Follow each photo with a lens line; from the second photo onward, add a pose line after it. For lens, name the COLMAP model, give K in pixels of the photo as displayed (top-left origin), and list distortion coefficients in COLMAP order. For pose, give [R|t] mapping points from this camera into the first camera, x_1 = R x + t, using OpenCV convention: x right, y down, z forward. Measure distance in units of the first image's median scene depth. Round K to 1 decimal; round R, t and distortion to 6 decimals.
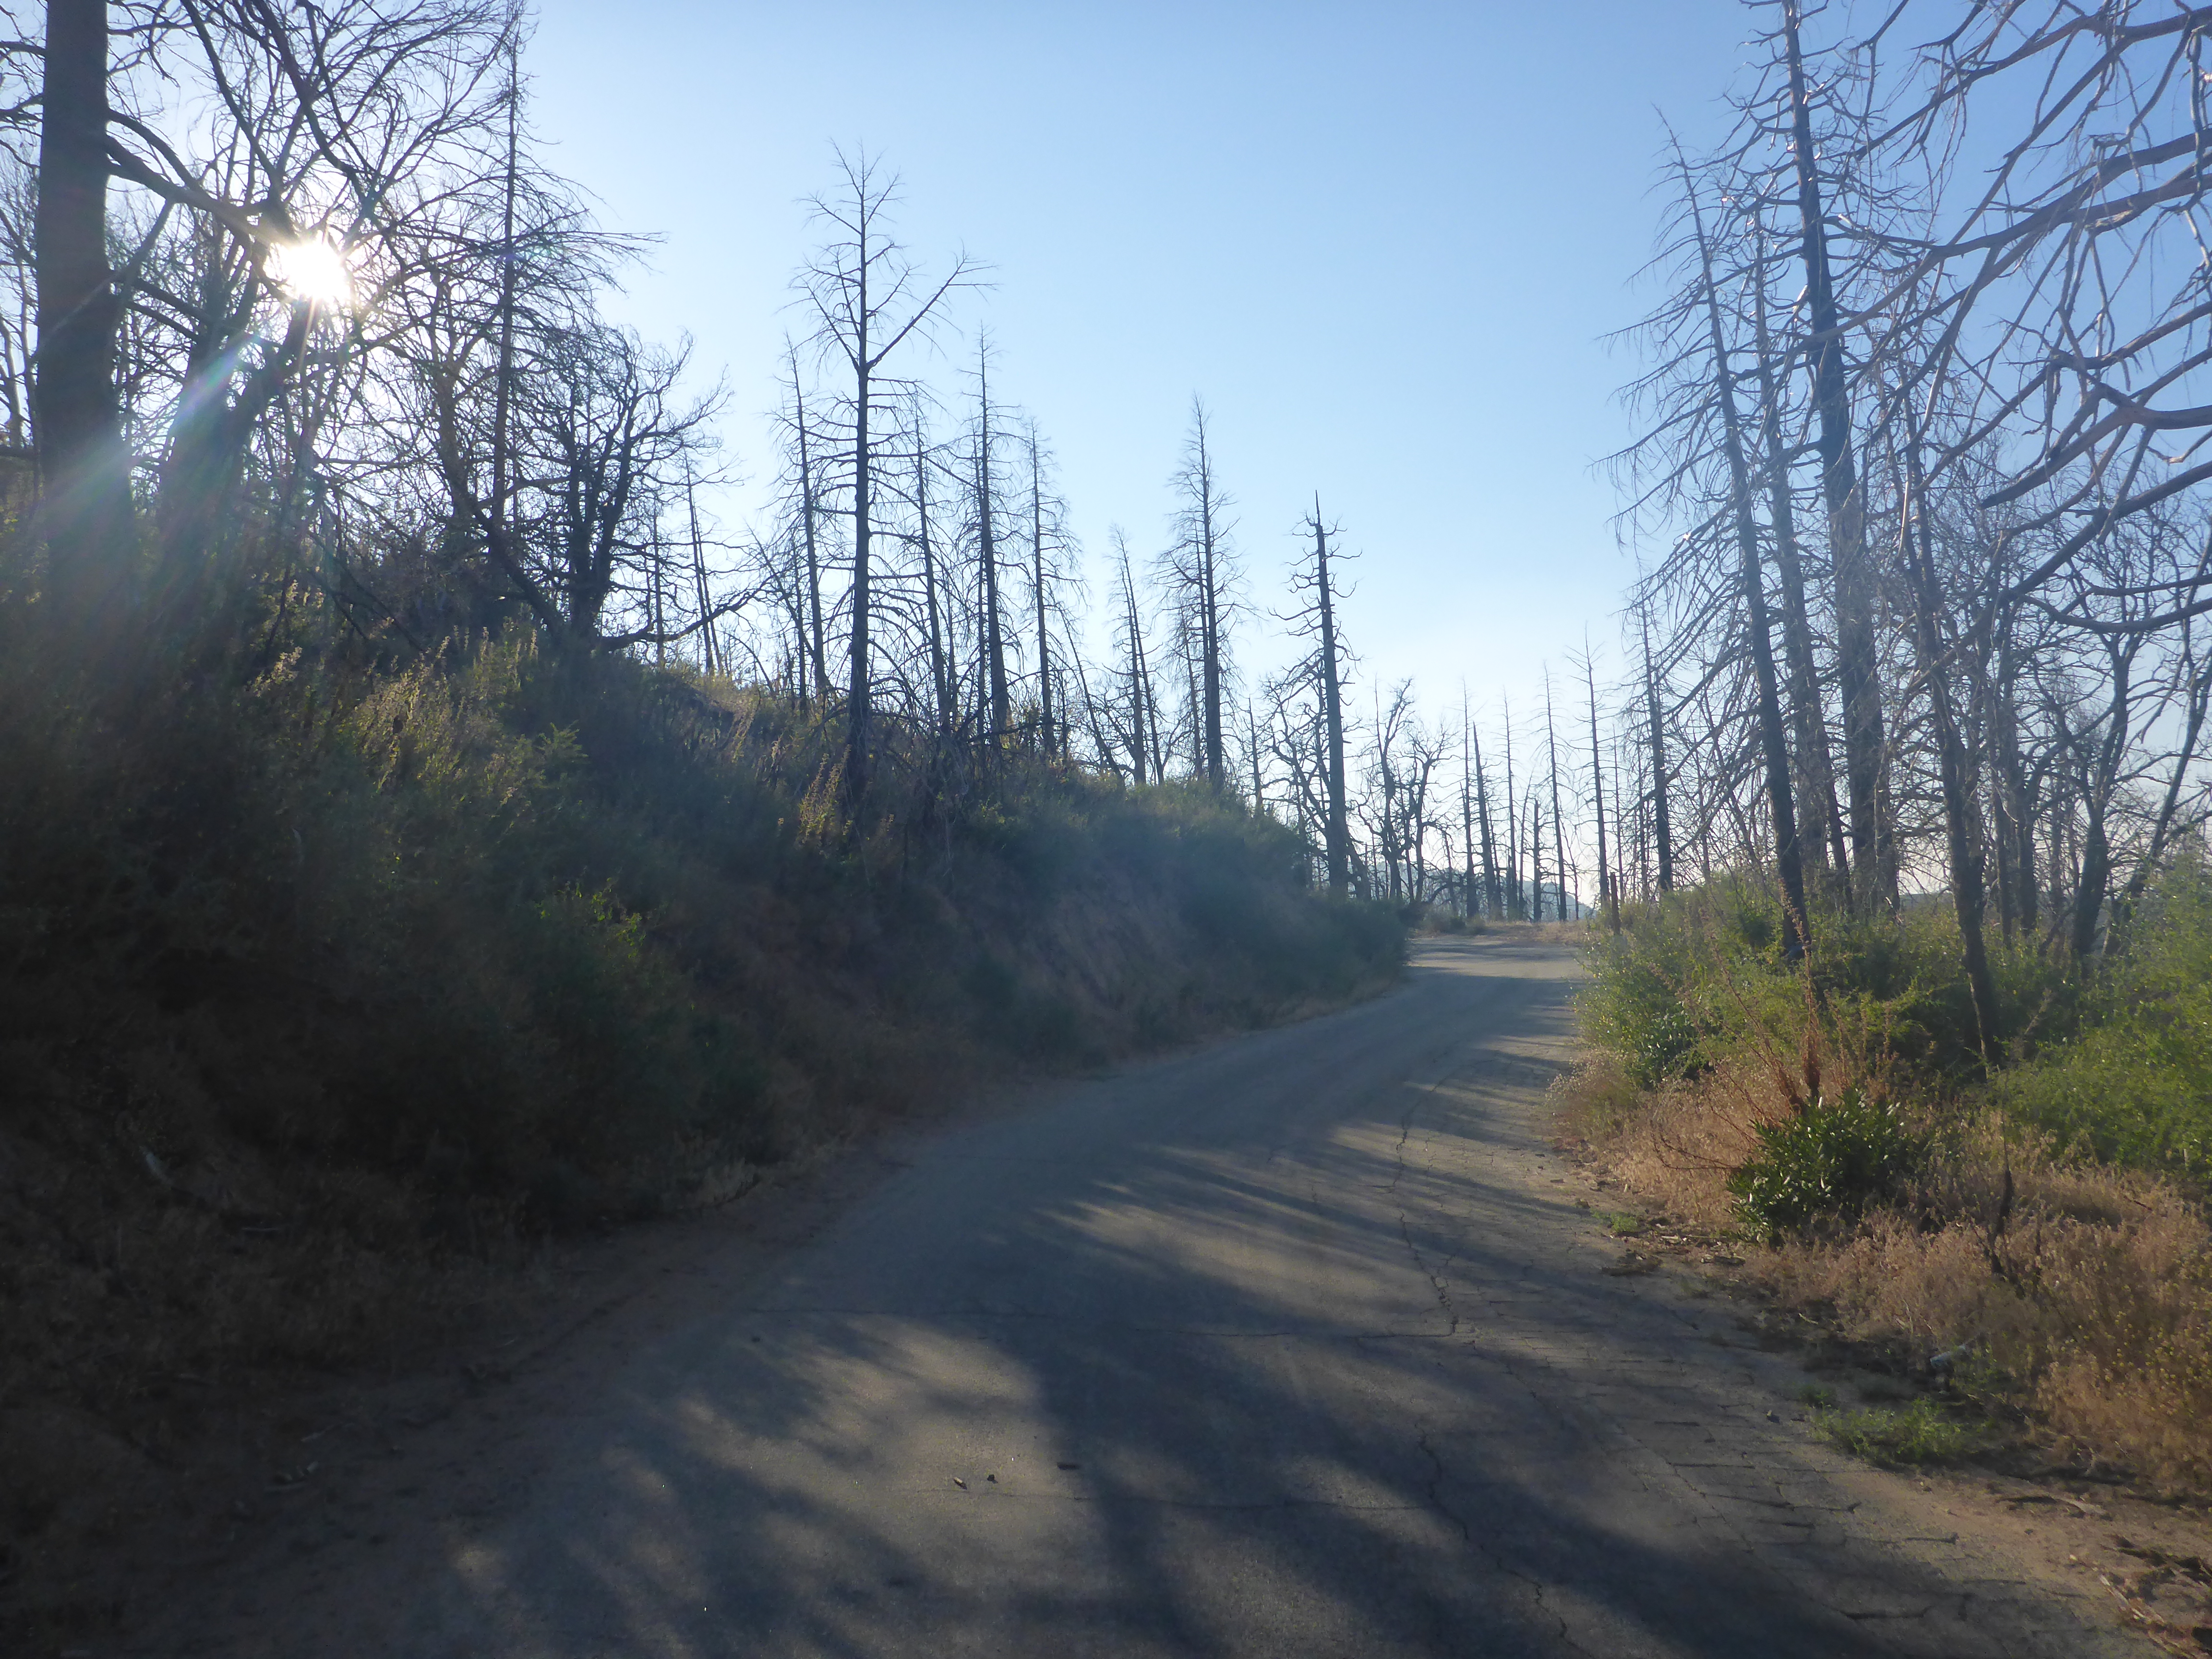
lens RADIAL K [[1813.6, 0, 1100.7], [0, 1813.6, 834.0], [0, 0, 1]] dist [-0.028444, 0.005164]
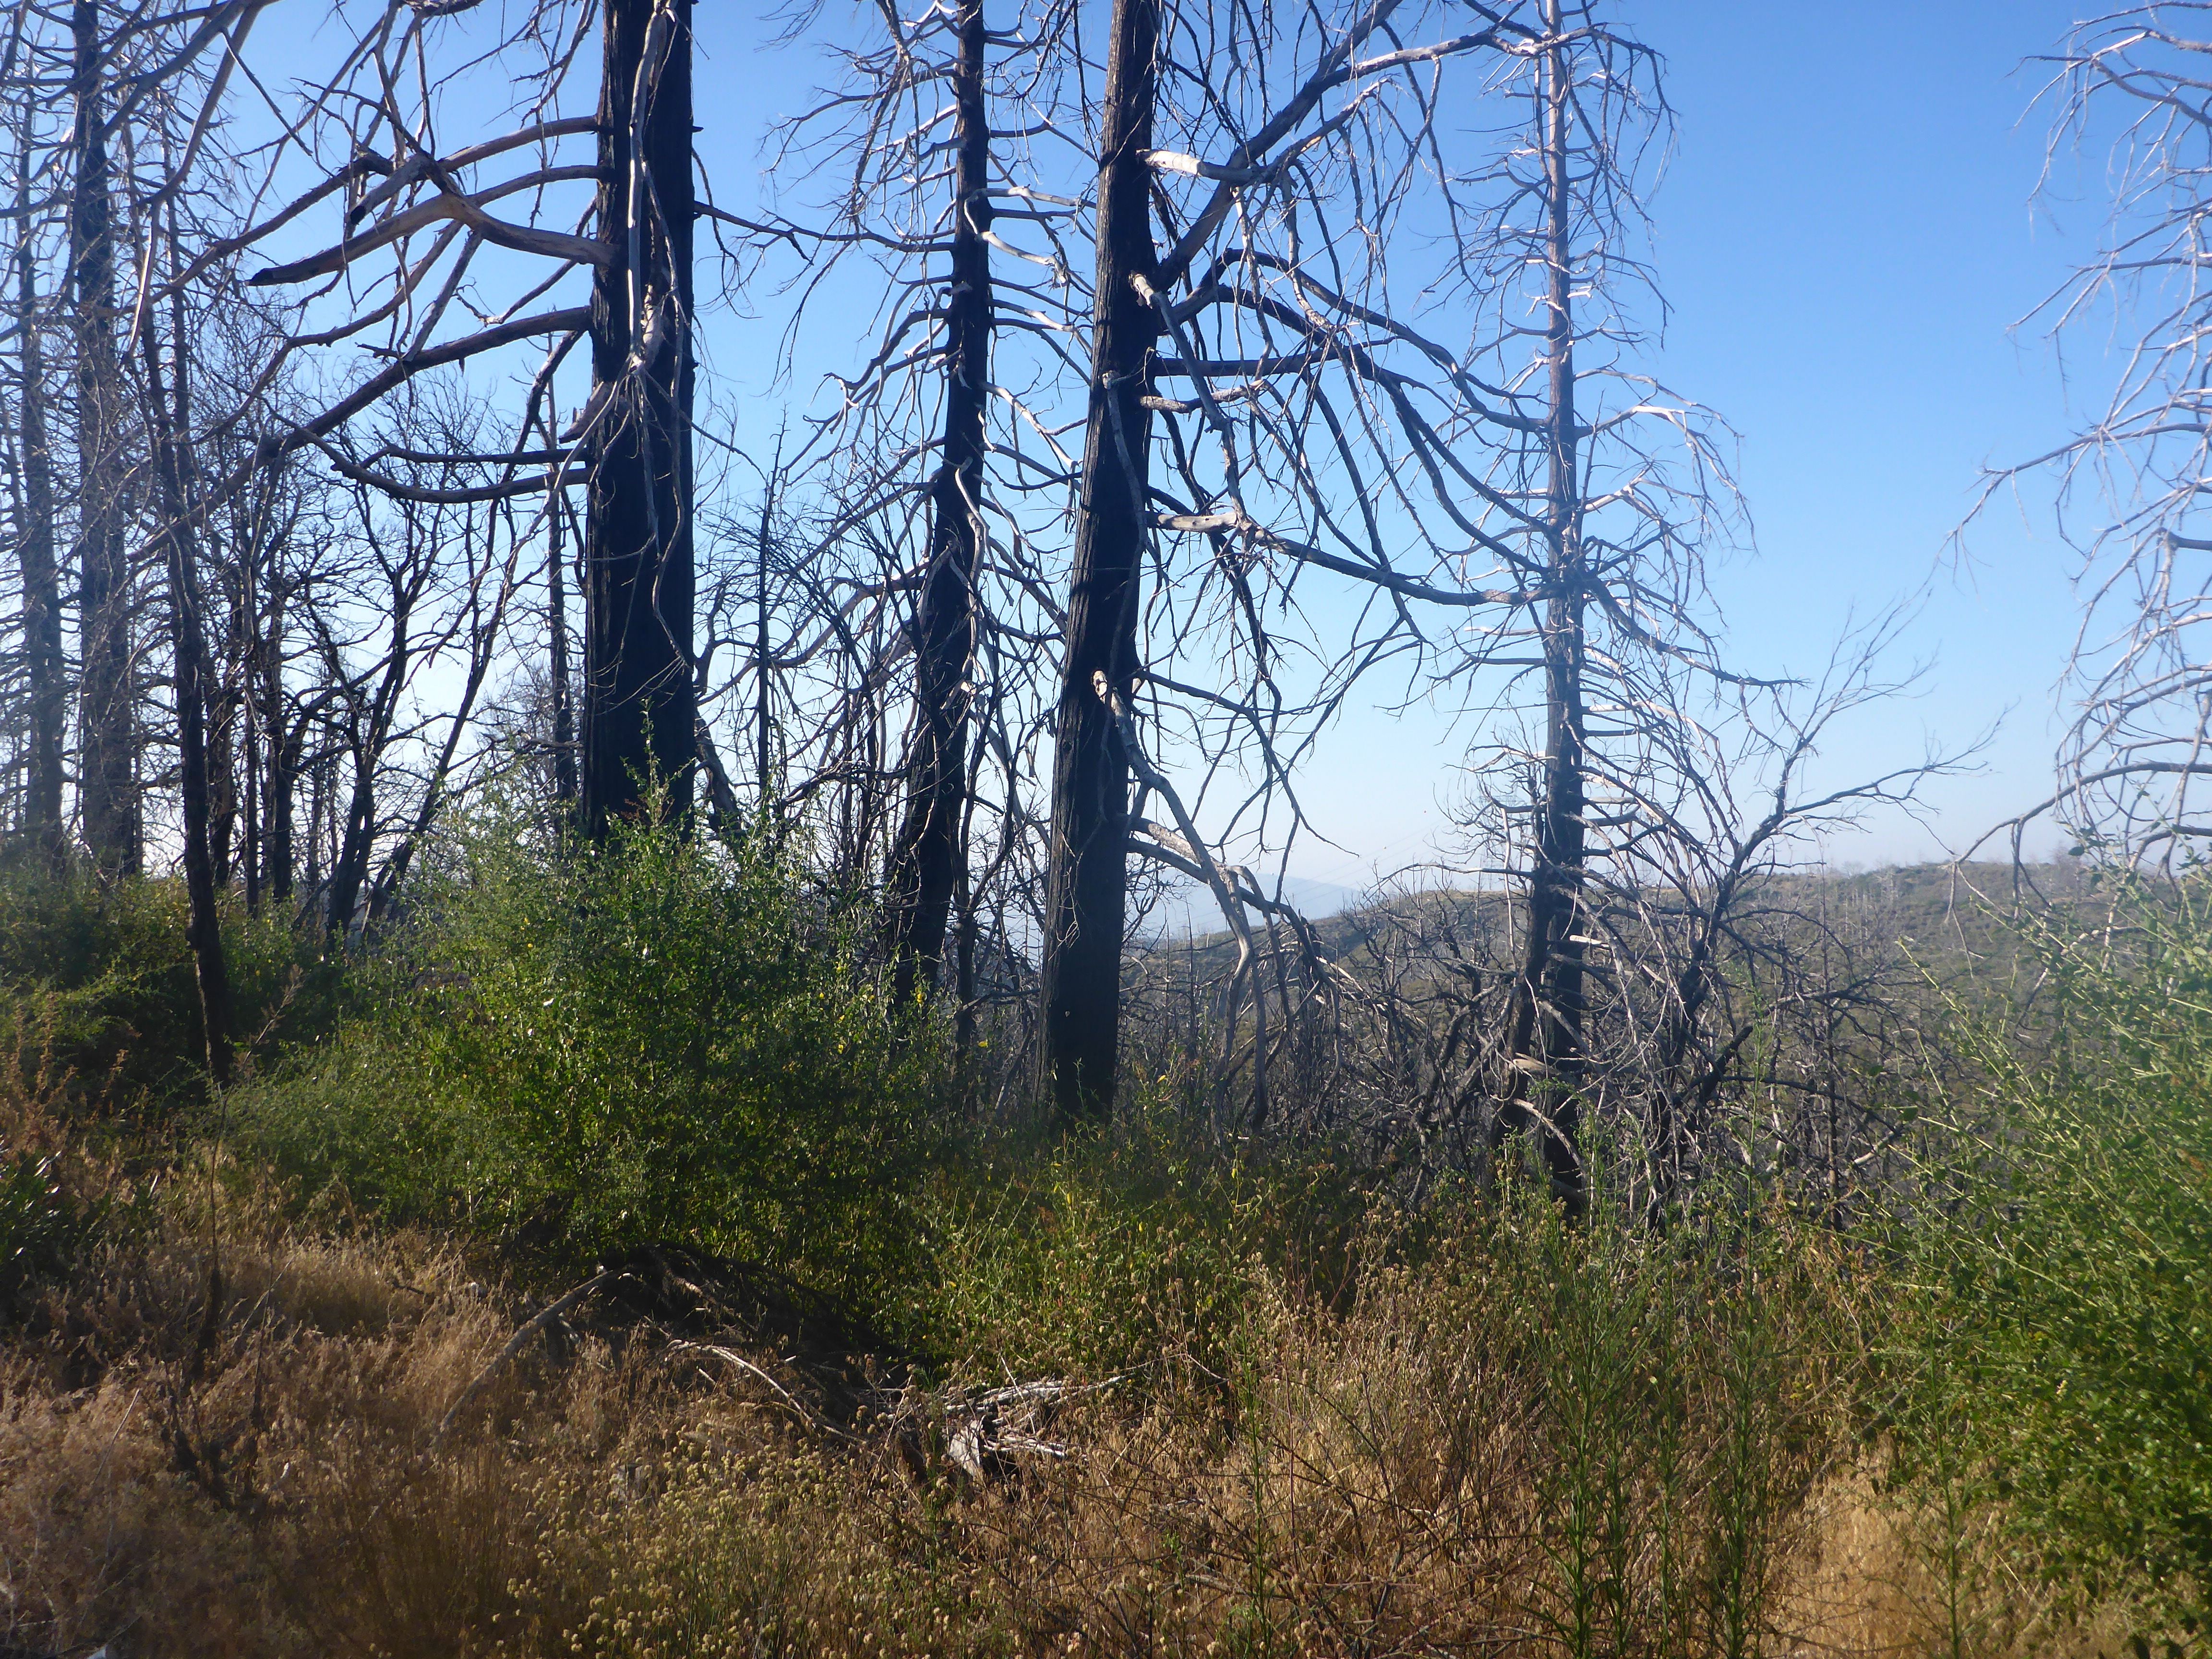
lens RADIAL K [[1813.6, 0, 1099.8], [0, 1813.6, 835.1], [0, 0, 1]] dist [-0.028444, 0.005164]
pose [[0.621116, 0.050038, 0.782120, 0.155749], [-0.055360, 0.998268, -0.019903, 0.028036], [-0.781761, -0.030936, 0.622810, 0.295989]]
